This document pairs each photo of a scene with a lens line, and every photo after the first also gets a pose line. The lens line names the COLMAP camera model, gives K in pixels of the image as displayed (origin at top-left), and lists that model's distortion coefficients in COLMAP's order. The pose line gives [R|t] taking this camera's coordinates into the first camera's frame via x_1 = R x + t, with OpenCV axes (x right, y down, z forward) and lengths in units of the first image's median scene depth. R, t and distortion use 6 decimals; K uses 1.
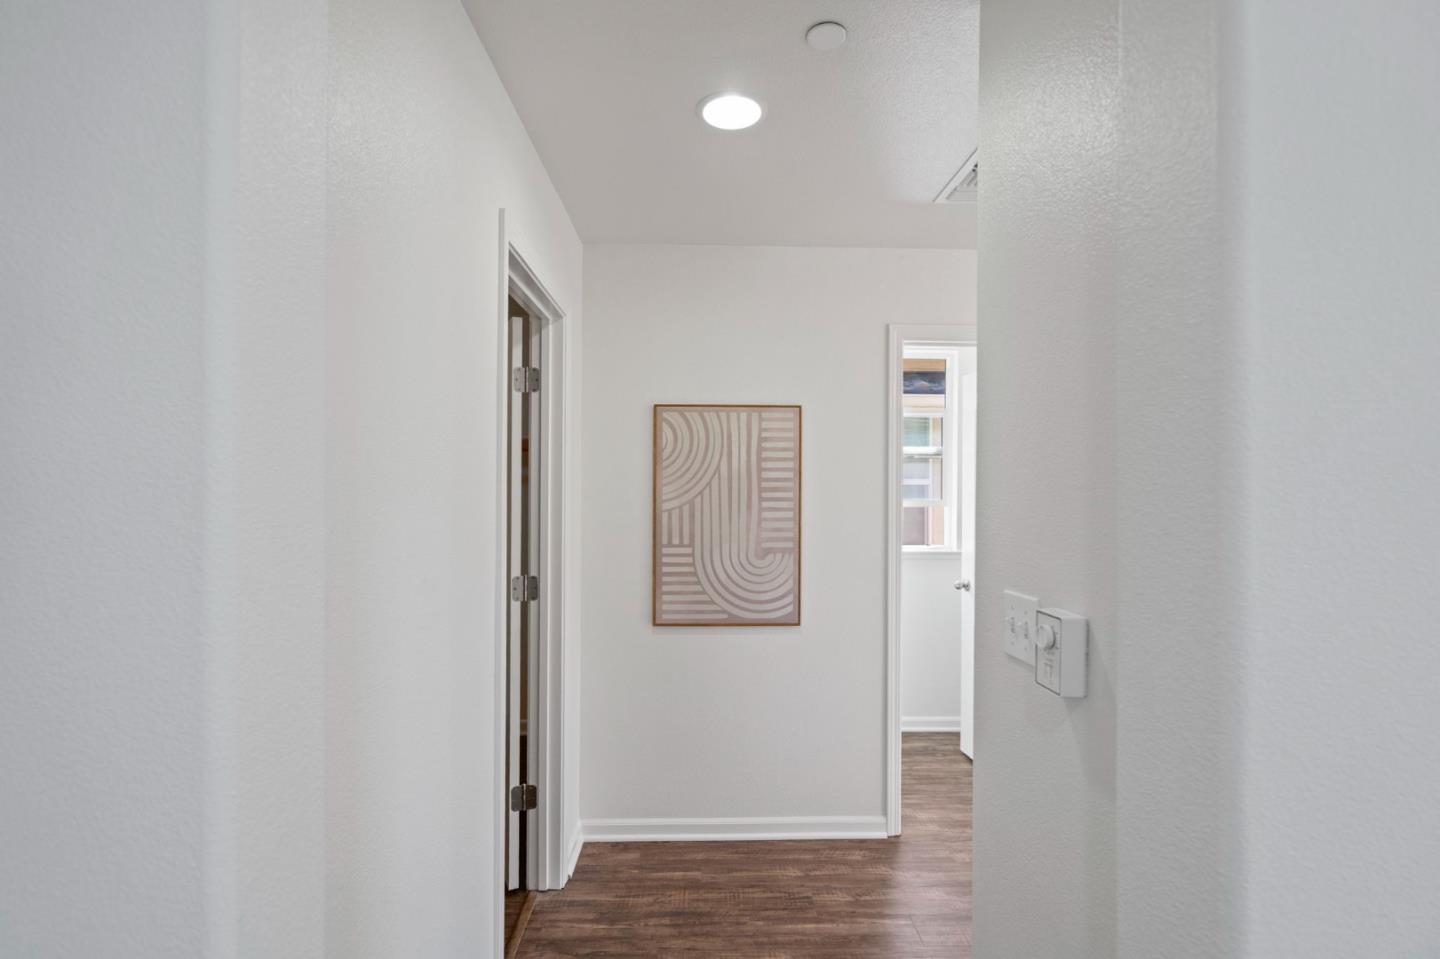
lens RADIAL K [[653.6, 0, 720.0], [0, 653.6, 479.5], [0, 0, 1]] dist [-0.000556, 0.000175]
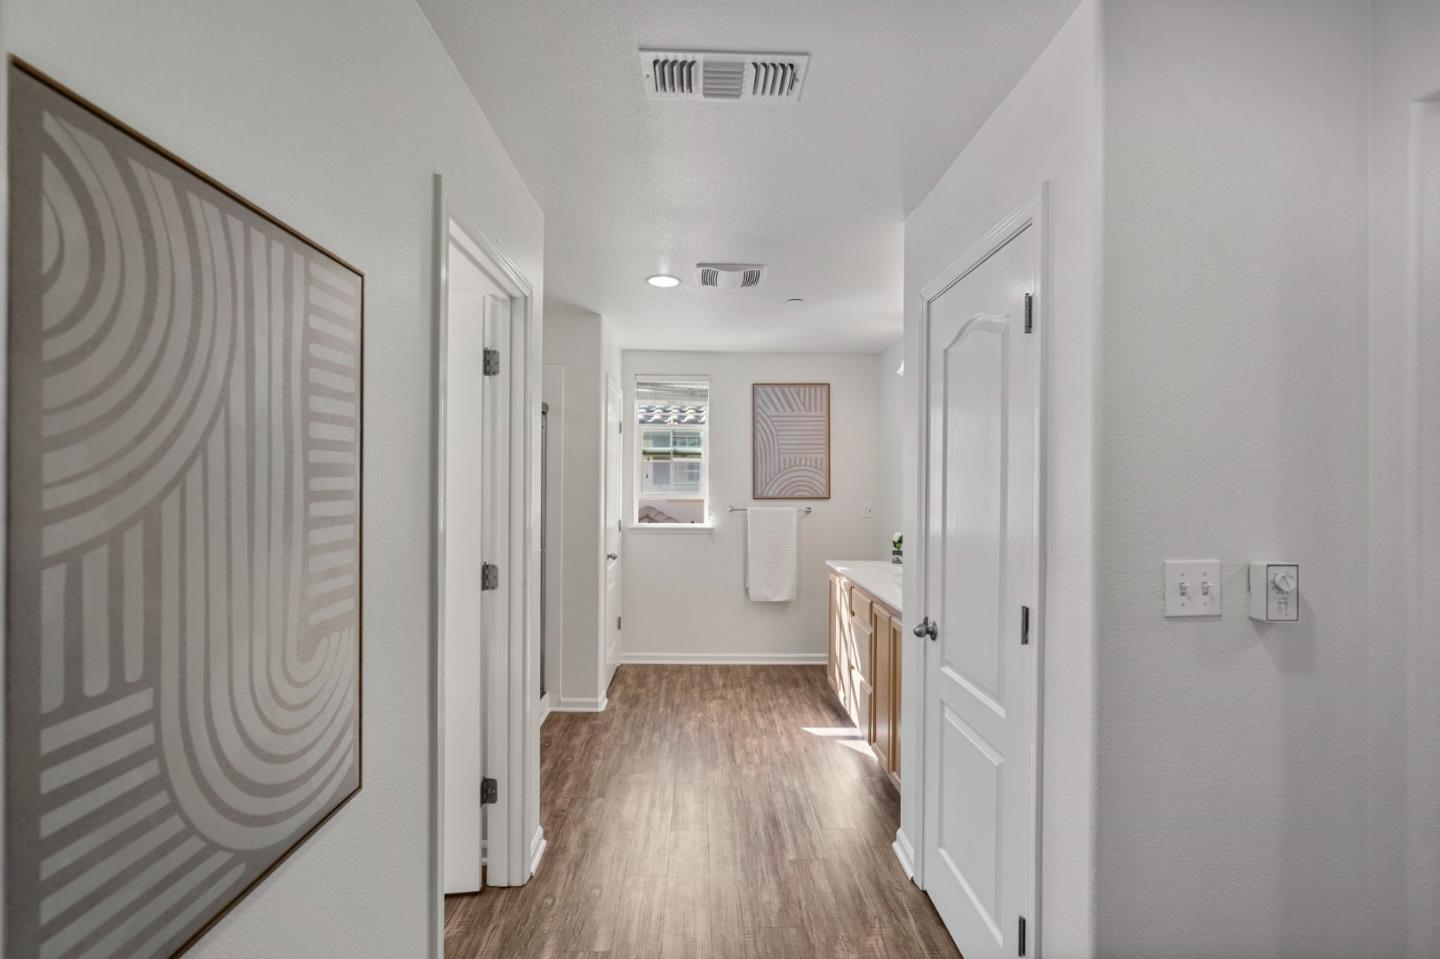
lens RADIAL K [[653.6, 0, 720.0], [0, 653.6, 479.5], [0, 0, 1]] dist [-0.000556, 0.000175]
pose [[-0.005330, -0.002858, 0.999982, -0.307477], [-0.020785, 0.999780, 0.002746, 0.015034], [-0.999770, -0.020770, -0.005388, 0.774153]]
